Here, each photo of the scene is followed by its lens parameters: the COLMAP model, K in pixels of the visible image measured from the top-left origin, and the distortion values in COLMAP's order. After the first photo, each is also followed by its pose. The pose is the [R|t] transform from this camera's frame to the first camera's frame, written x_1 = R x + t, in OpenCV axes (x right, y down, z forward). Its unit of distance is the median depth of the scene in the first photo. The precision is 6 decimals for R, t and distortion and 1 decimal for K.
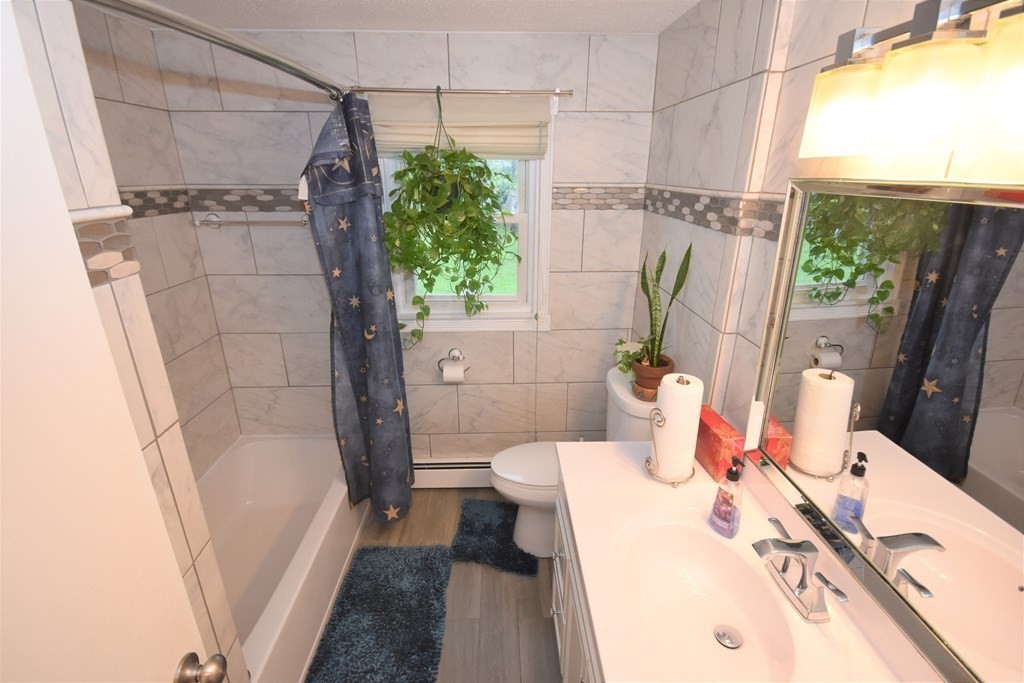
lens RADIAL K [[470.6, 0, 512.0], [0, 470.6, 341.5], [0, 0, 1]] dist [0.004736, 0.000477]
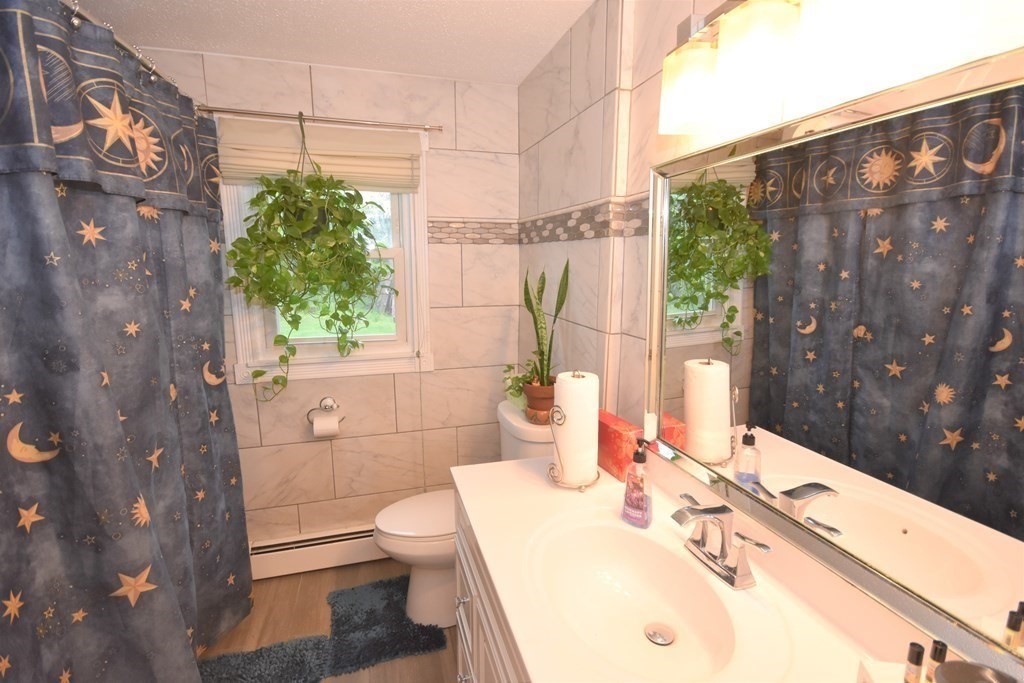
lens RADIAL K [[475.4, 0, 507.7], [0, 475.4, 350.1], [0, 0, 1]] dist [0.000282, -0.000019]
pose [[0.968307, -0.047207, 0.245262, -0.009078], [0.088251, 0.983301, -0.159158, 0.119850], [-0.233653, 0.175759, 0.956303, 0.062637]]
